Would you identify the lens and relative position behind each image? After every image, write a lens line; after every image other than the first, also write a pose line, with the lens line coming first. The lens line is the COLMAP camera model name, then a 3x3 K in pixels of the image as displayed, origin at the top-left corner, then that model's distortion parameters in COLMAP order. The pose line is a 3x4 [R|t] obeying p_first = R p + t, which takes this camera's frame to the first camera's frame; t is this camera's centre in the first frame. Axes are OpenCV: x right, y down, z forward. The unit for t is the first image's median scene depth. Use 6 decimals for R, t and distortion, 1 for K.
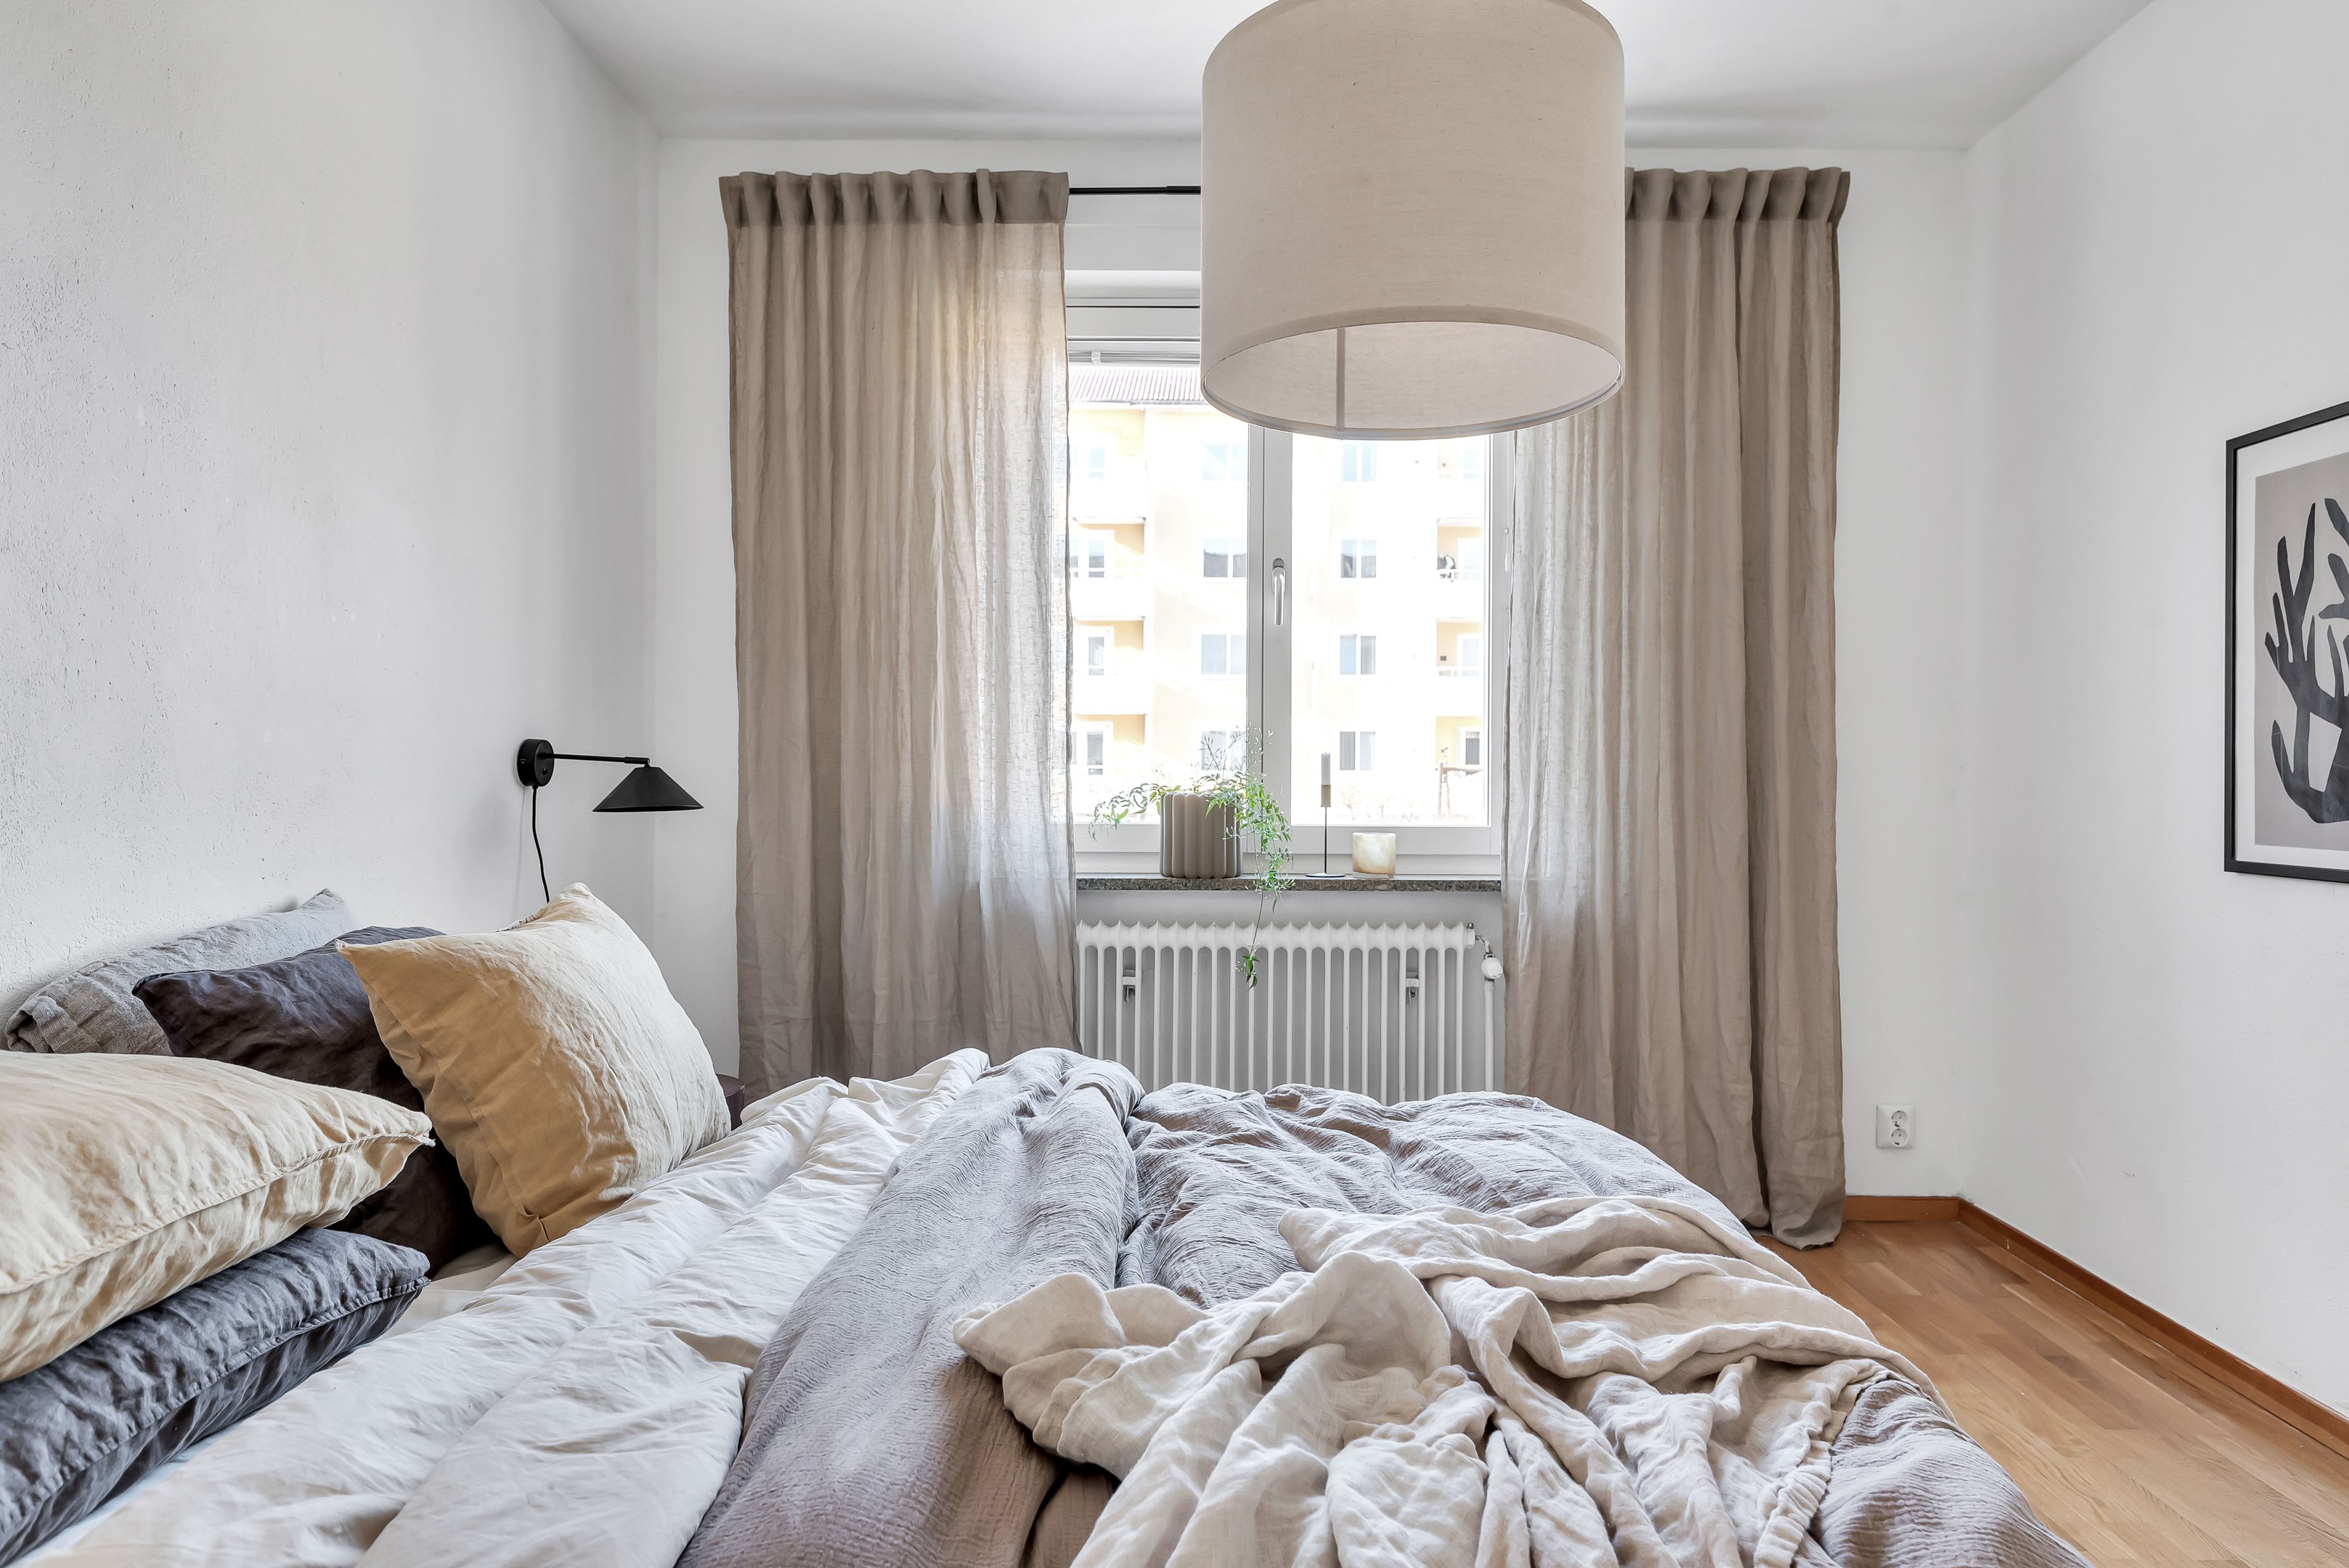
lens RADIAL K [[1541.2, 0, 1244.7], [0, 1541.2, 777.3], [0, 0, 1]] dist [-0.003582, 0.003858]
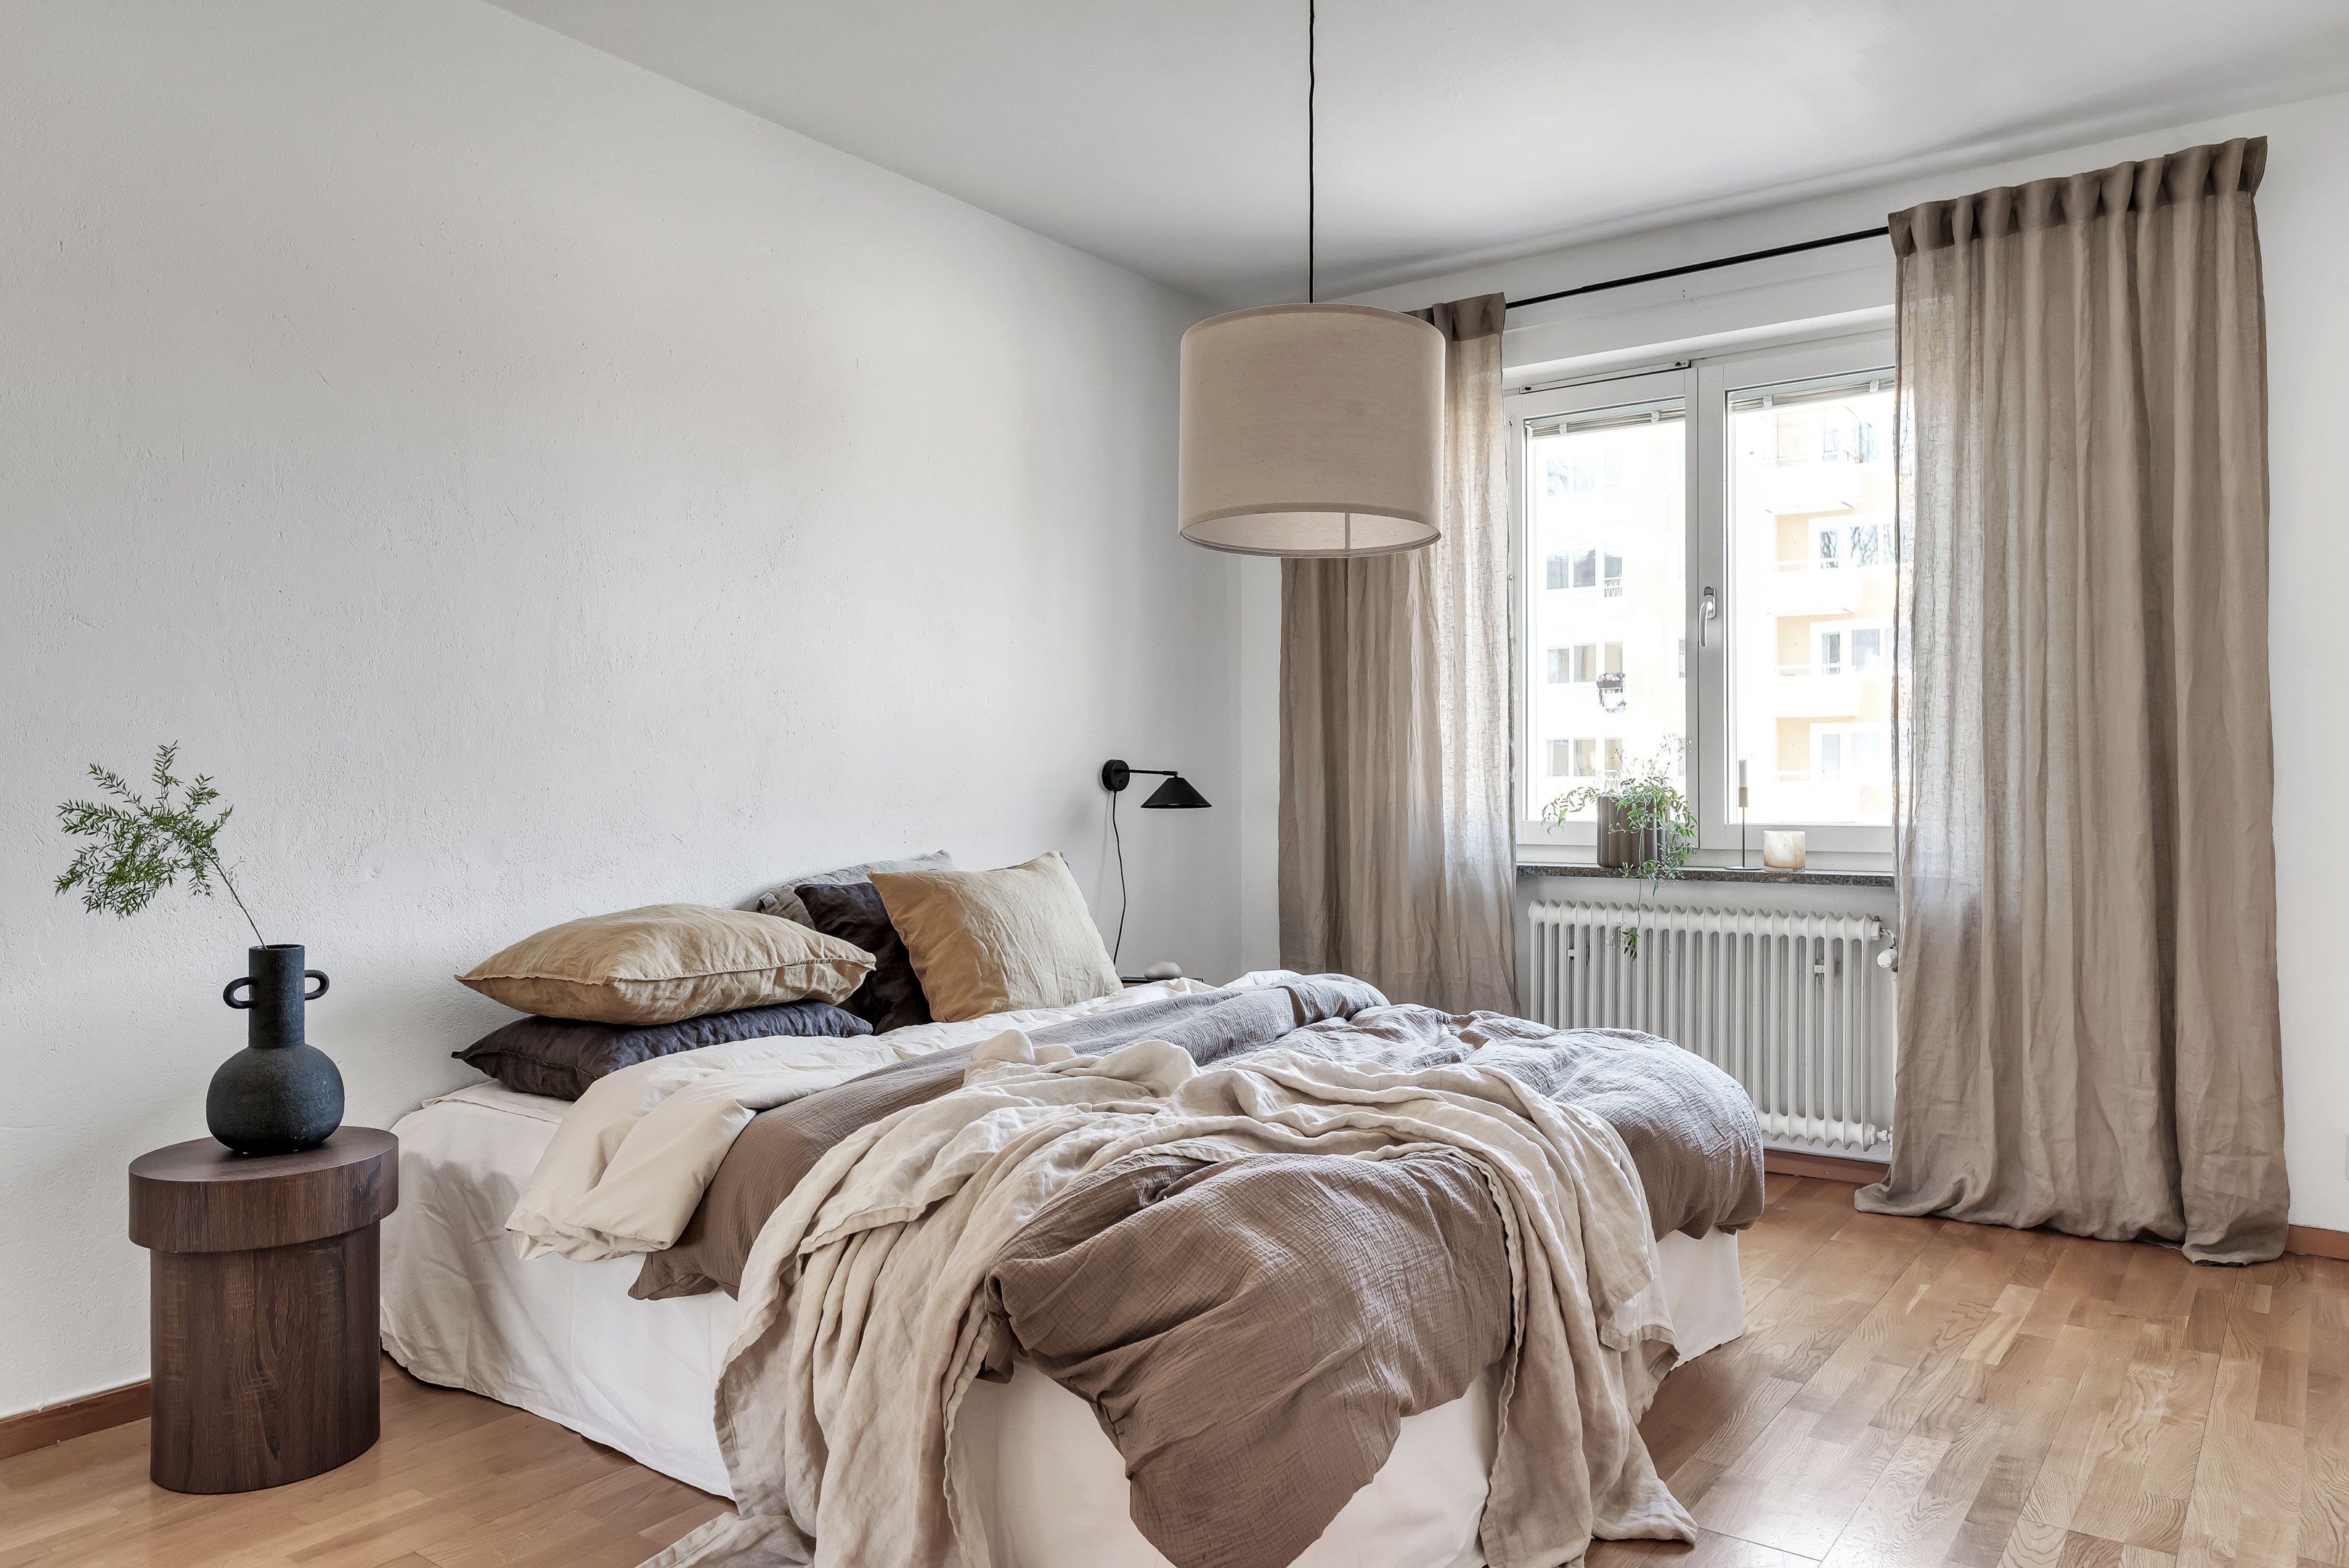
lens RADIAL K [[1612.4, 0, 1194.6], [0, 1612.4, 774.6], [0, 0, 1]] dist [-0.003279, 0.005948]
pose [[0.808563, -0.011556, -0.588297, 0.442228], [0.006779, 0.999924, -0.010325, 0.005202], [0.588371, 0.004360, 0.808579, -0.187187]]
